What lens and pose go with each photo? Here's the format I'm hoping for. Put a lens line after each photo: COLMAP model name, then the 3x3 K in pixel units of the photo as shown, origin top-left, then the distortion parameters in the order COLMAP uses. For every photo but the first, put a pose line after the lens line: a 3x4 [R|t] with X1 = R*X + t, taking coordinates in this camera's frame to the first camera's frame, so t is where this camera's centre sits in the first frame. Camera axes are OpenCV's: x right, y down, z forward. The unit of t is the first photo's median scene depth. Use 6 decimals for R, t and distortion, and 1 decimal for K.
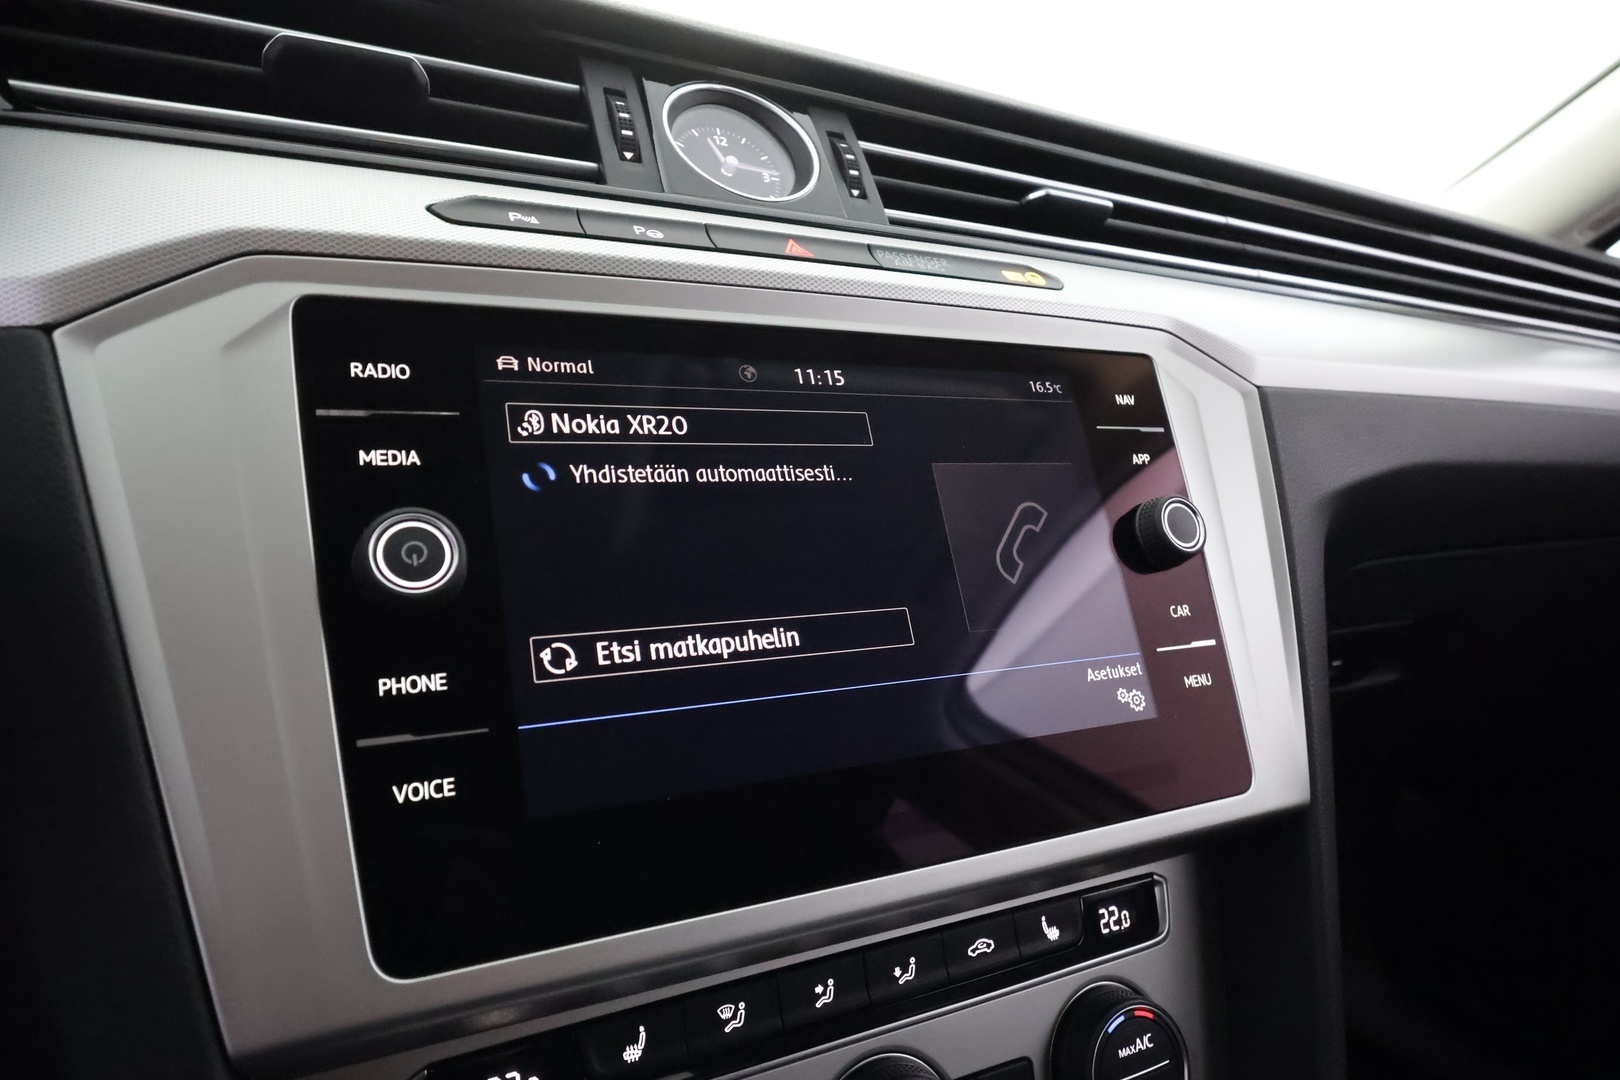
lens RADIAL K [[1037.9, 0, 810.0], [0, 1037.9, 540.0], [0, 0, 1]] dist [0.002927, 0.001302]
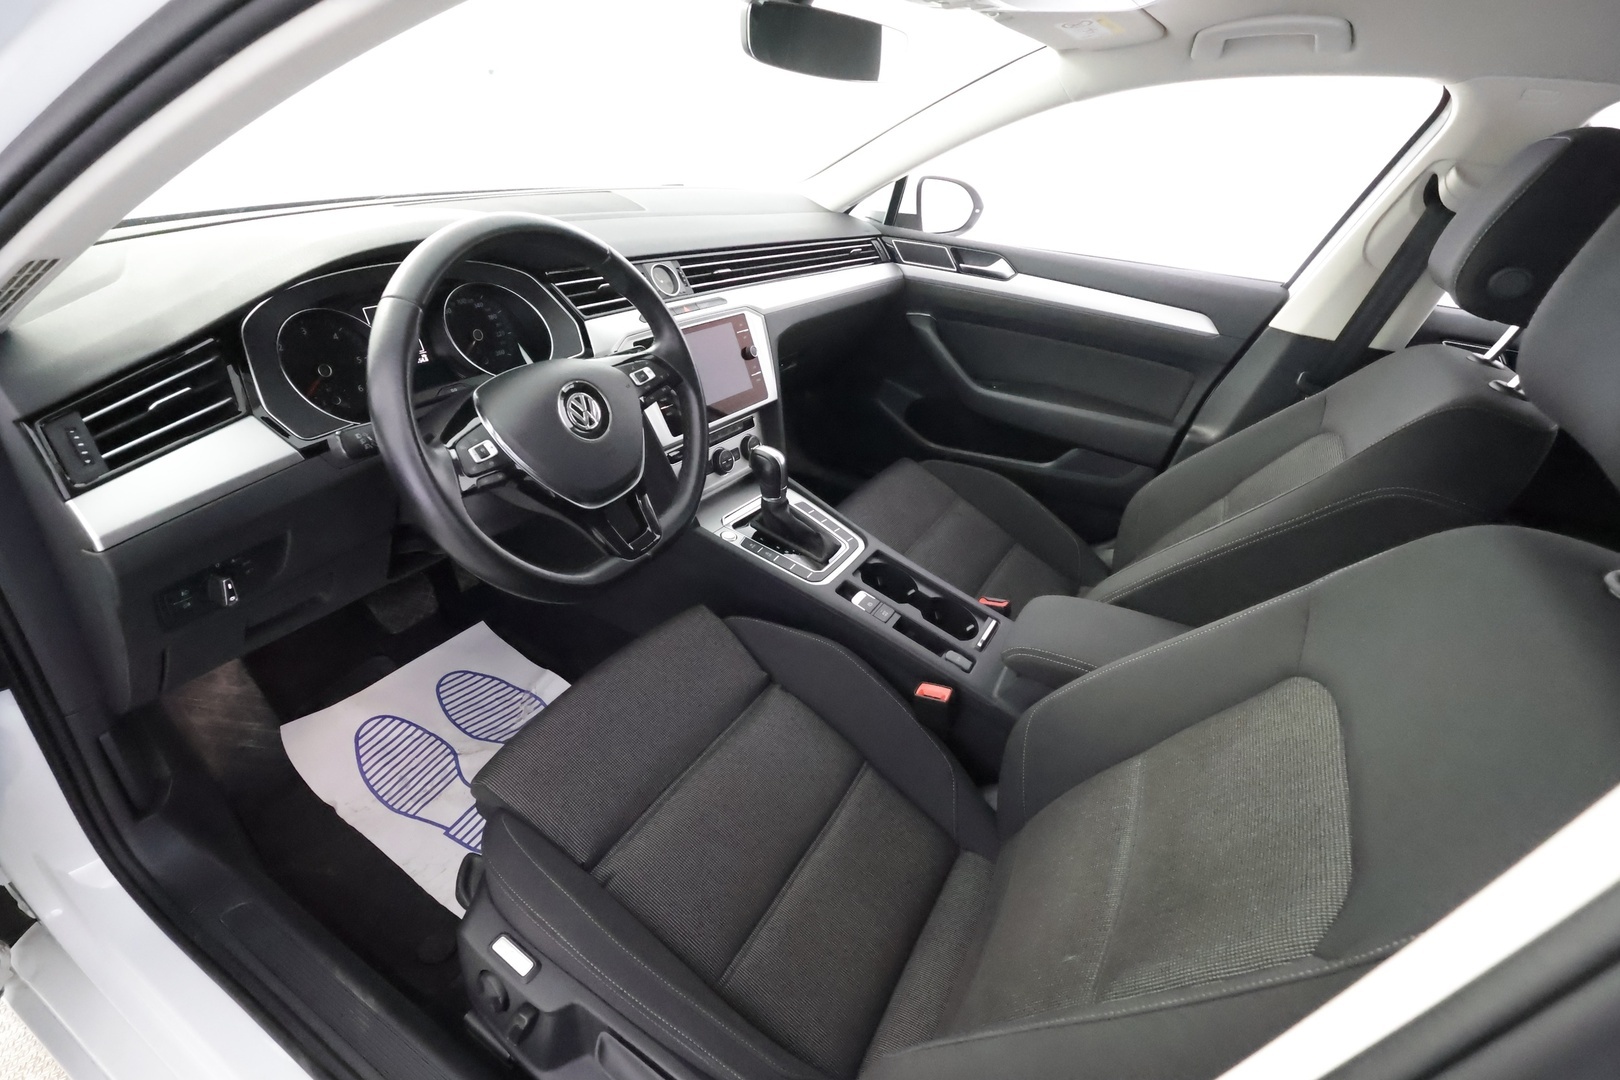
lens RADIAL K [[772.5, 0, 821.9], [0, 772.5, 538.0], [0, 0, 1]] dist [-0.002629, 0.000049]
pose [[0.875284, -0.214702, 0.433337, -1.362611], [0.020659, 0.911829, 0.410050, -0.819860], [-0.483167, -0.349958, 0.802545, -2.903755]]
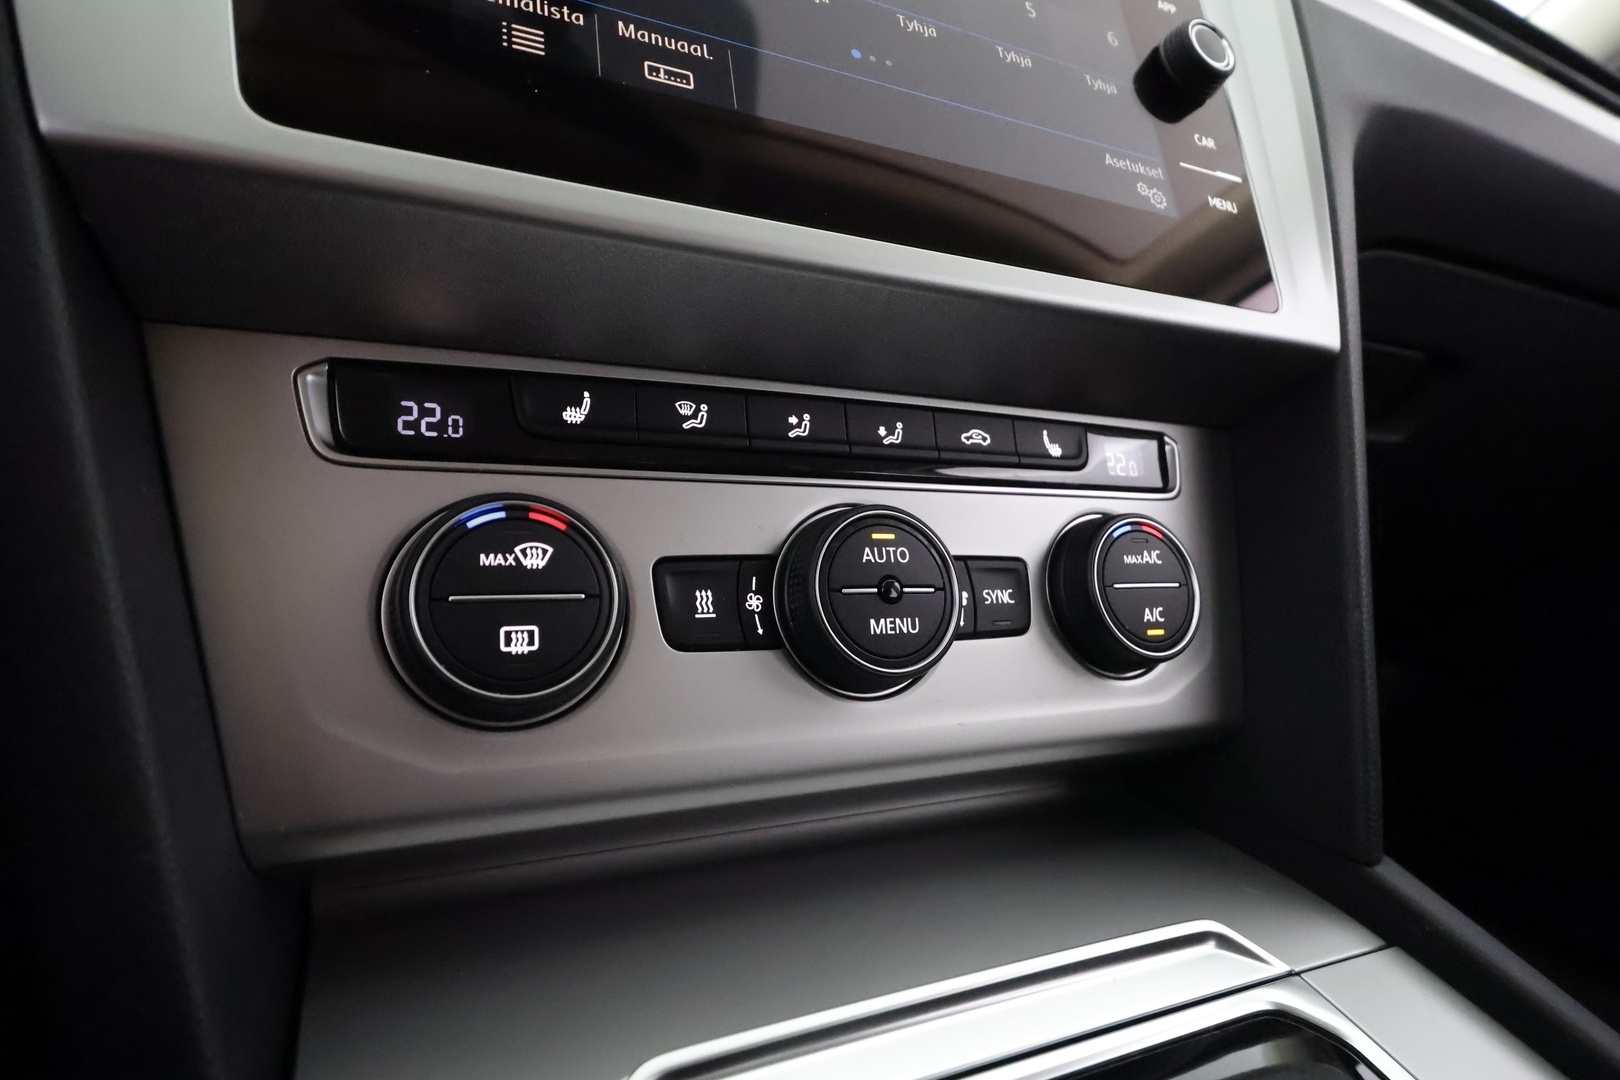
lens RADIAL K [[898.2, 0, 810.0], [0, 898.2, 540.0], [0, 0, 1]] dist [0.001932, -0.000857]
pose [[0.998296, 0.048522, -0.032408, 0.049004], [-0.049470, 0.998350, -0.029138, 0.511671], [0.030941, 0.030692, 0.999050, 0.209302]]
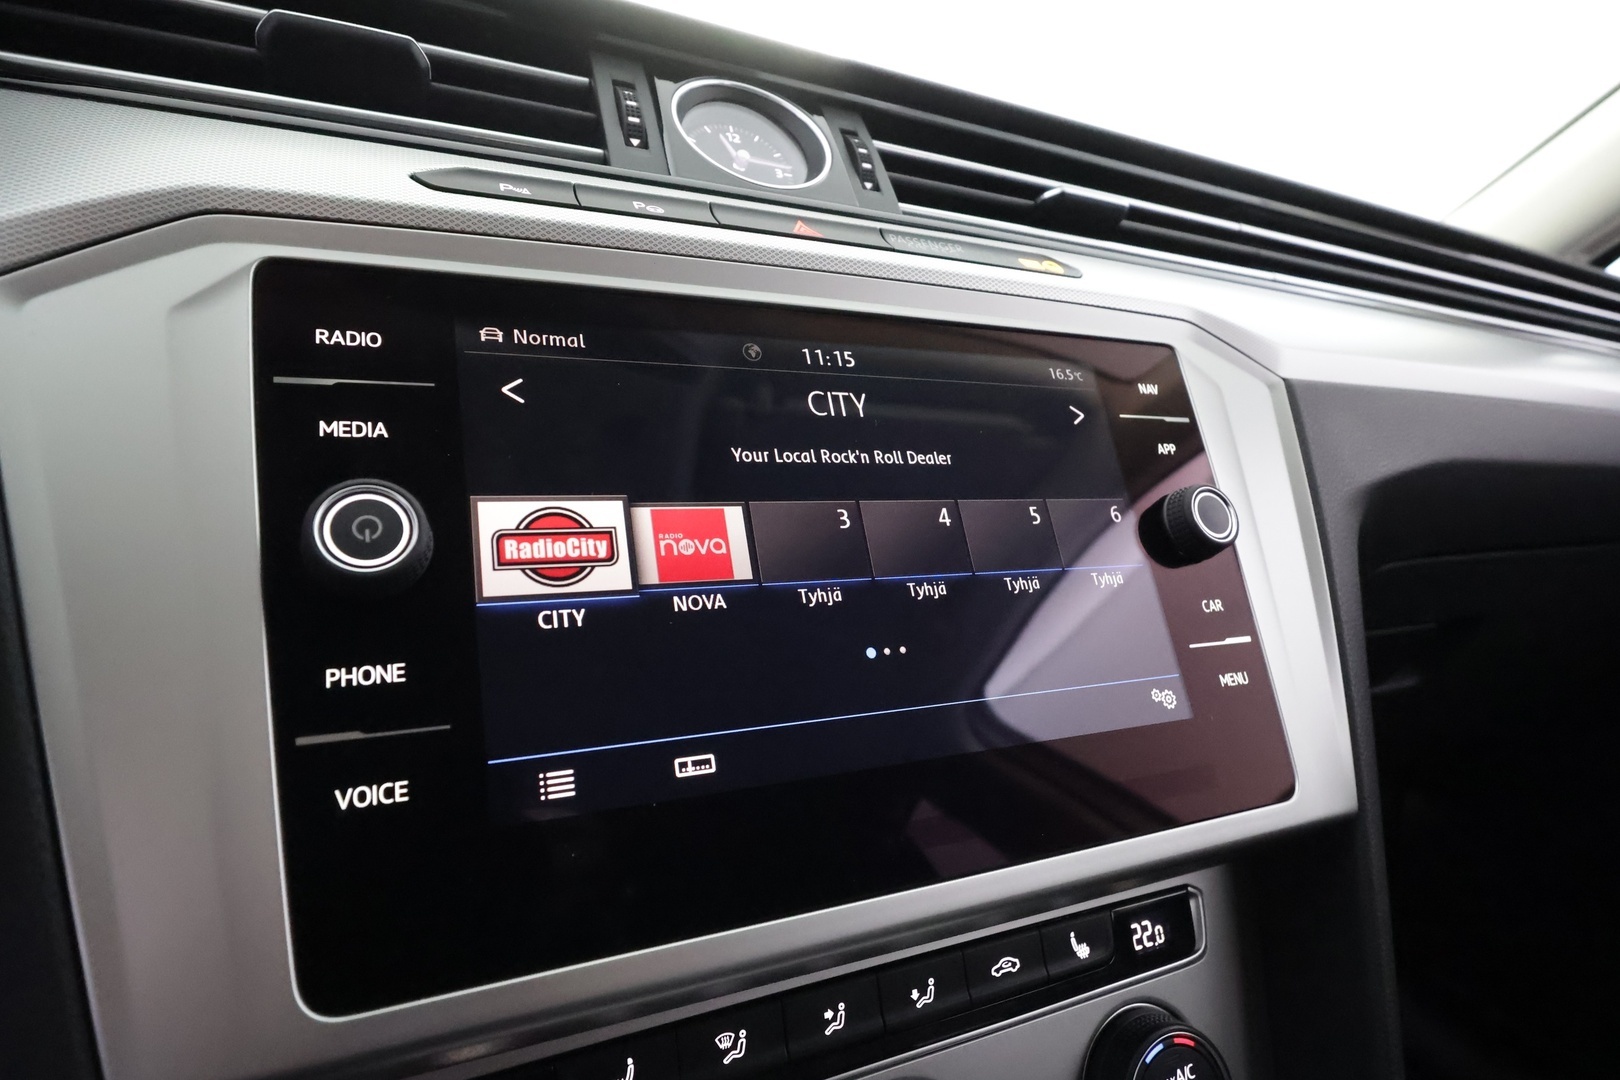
lens RADIAL K [[896.2, 0, 806.4], [0, 896.2, 537.7], [0, 0, 1]] dist [-0.000536, 0.000282]
pose [[0.998999, -0.005167, -0.044441, 0.024278], [0.003645, 0.999407, -0.034253, 0.035767], [0.044592, 0.034057, 0.998425, 0.178837]]
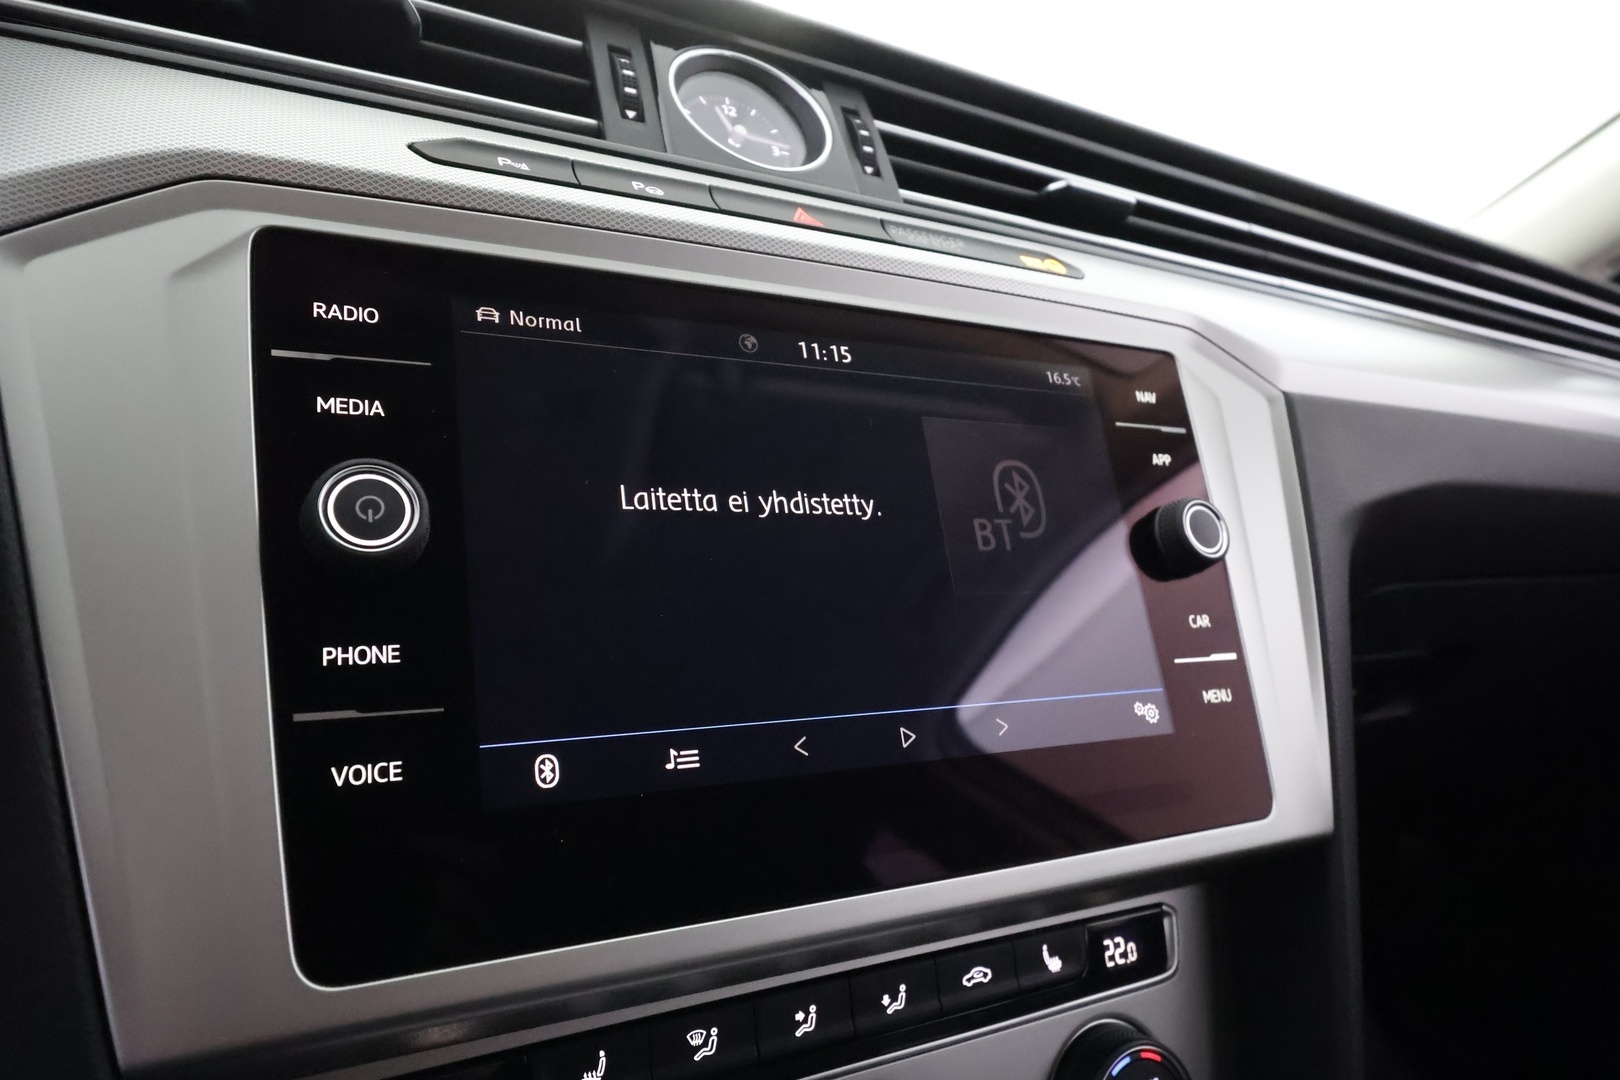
lens RADIAL K [[1027.6, 0, 808.2], [0, 1027.6, 538.2], [0, 0, 1]] dist [0.004568, -0.000419]
pose [[0.999270, 0.037967, 0.004167, -0.003261], [-0.037832, 0.998875, -0.028580, 0.036409], [-0.005247, 0.028402, 0.999583, 0.079667]]
